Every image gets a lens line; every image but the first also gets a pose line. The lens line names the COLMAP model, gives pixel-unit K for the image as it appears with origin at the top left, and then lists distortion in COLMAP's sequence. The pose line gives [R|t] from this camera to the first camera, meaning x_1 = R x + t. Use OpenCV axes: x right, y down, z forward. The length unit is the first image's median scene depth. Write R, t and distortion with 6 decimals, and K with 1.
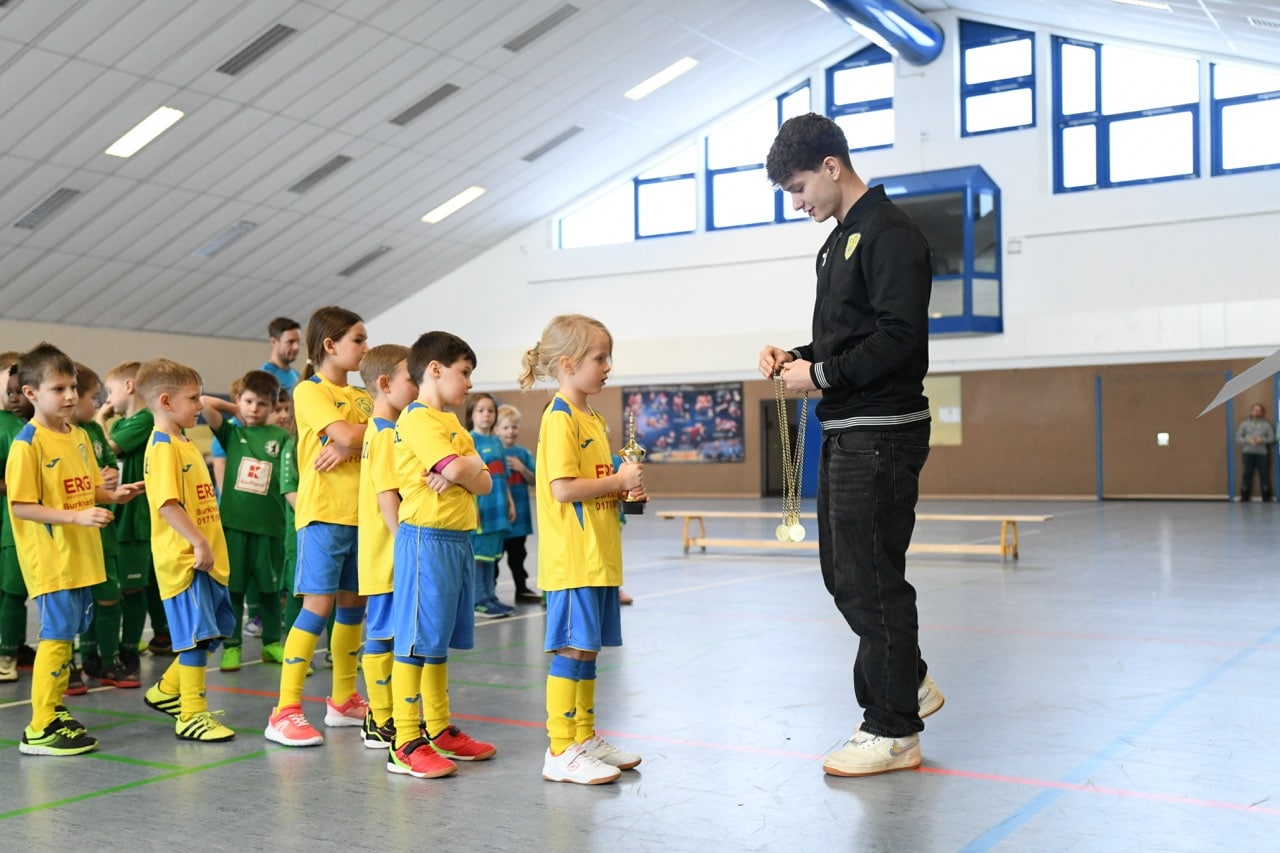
lens RADIAL K [[1406.9, 0, 640.0], [0, 1406.9, 426.5], [0, 0, 1]] dist [0.018831, 0.075542]
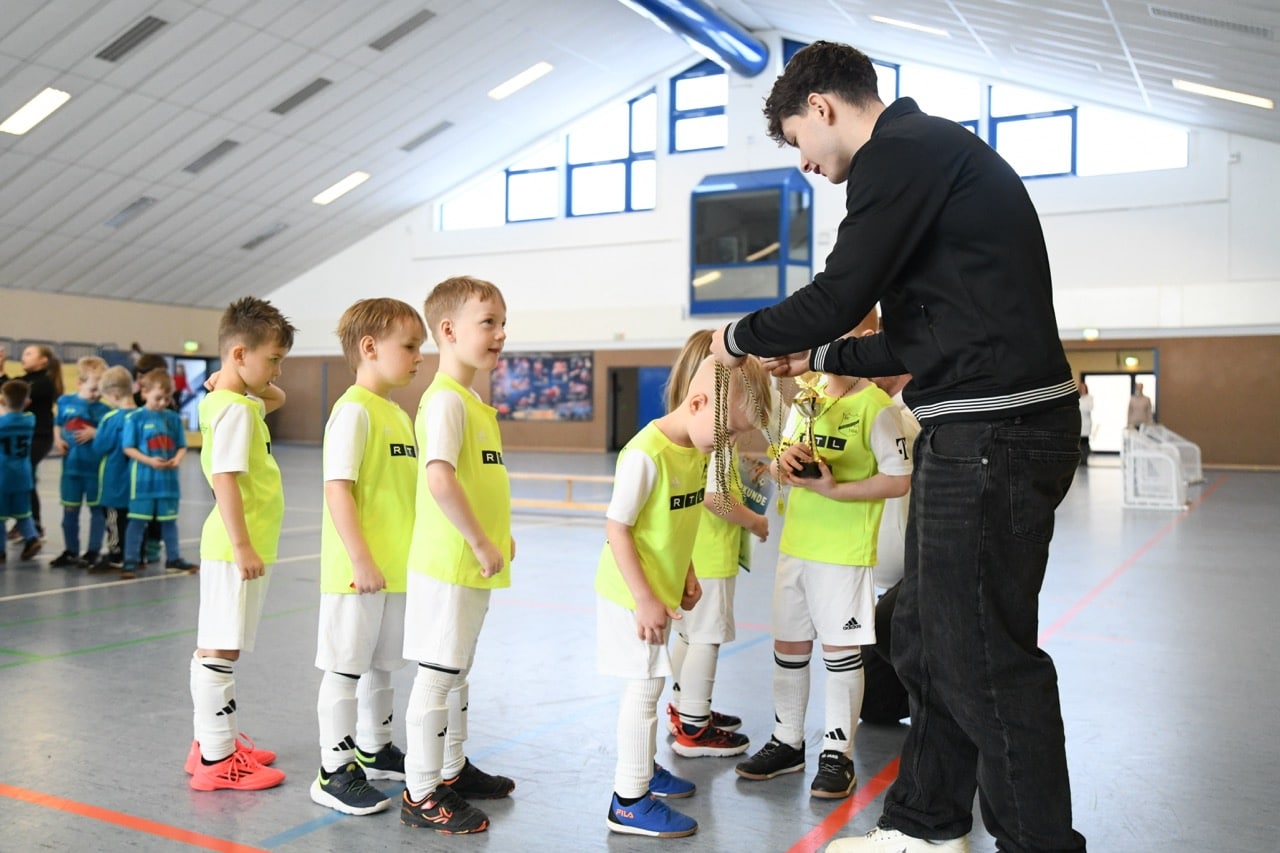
lens RADIAL K [[1192.0, 0, 640.0], [0, 1192.0, 426.5], [0, 0, 1]] dist [-0.030014, 0.107430]
pose [[0.998207, 0.018709, 0.056860, 0.057738], [-0.020523, 0.999293, 0.031489, -0.001582], [-0.056231, -0.032599, 0.997885, 0.030297]]
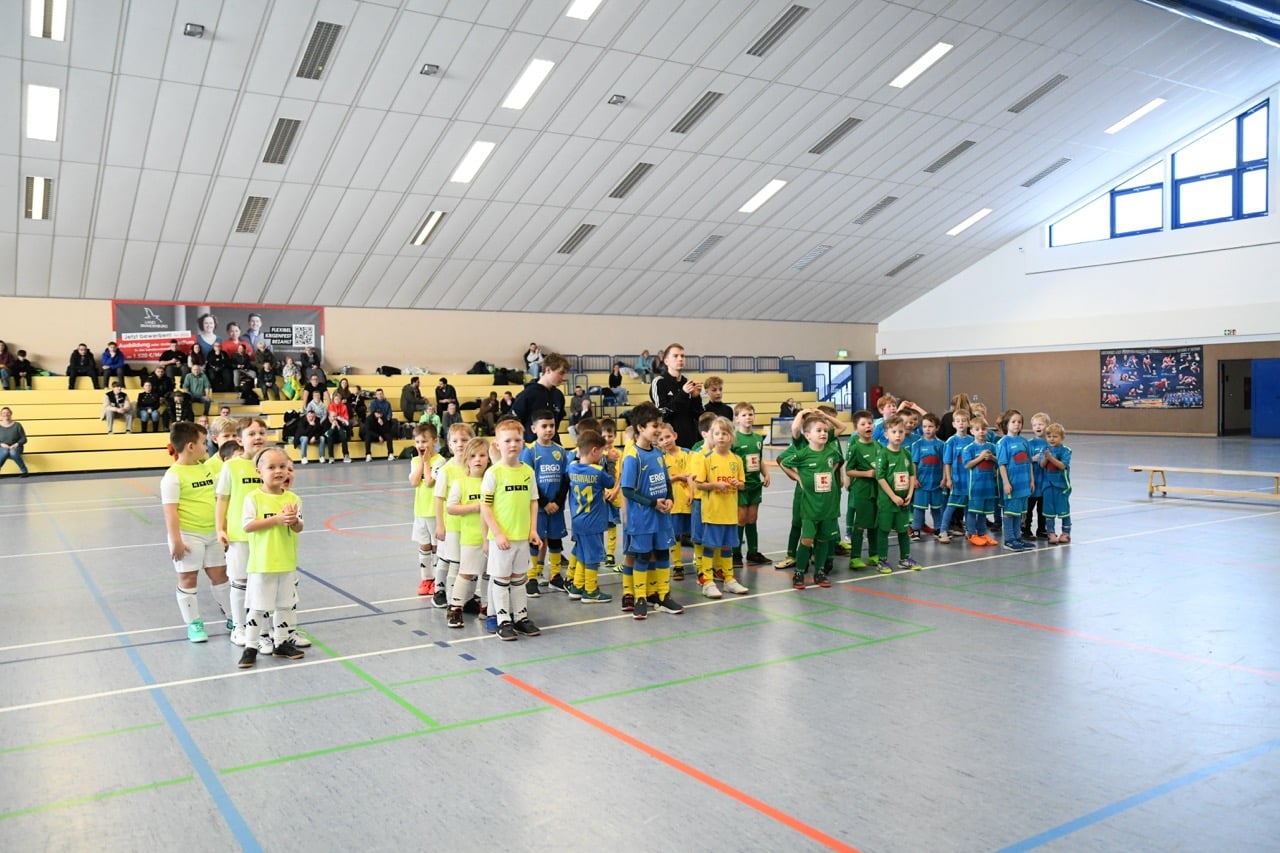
lens RADIAL K [[1028.9, 0, 640.0], [0, 1028.9, 426.5], [0, 0, 1]] dist [-0.074299, 0.106766]
pose [[0.906884, 0.008364, -0.421298, -0.001434], [0.016528, 0.998328, 0.055398, -0.018342], [0.421057, -0.057203, 0.905229, -0.057316]]
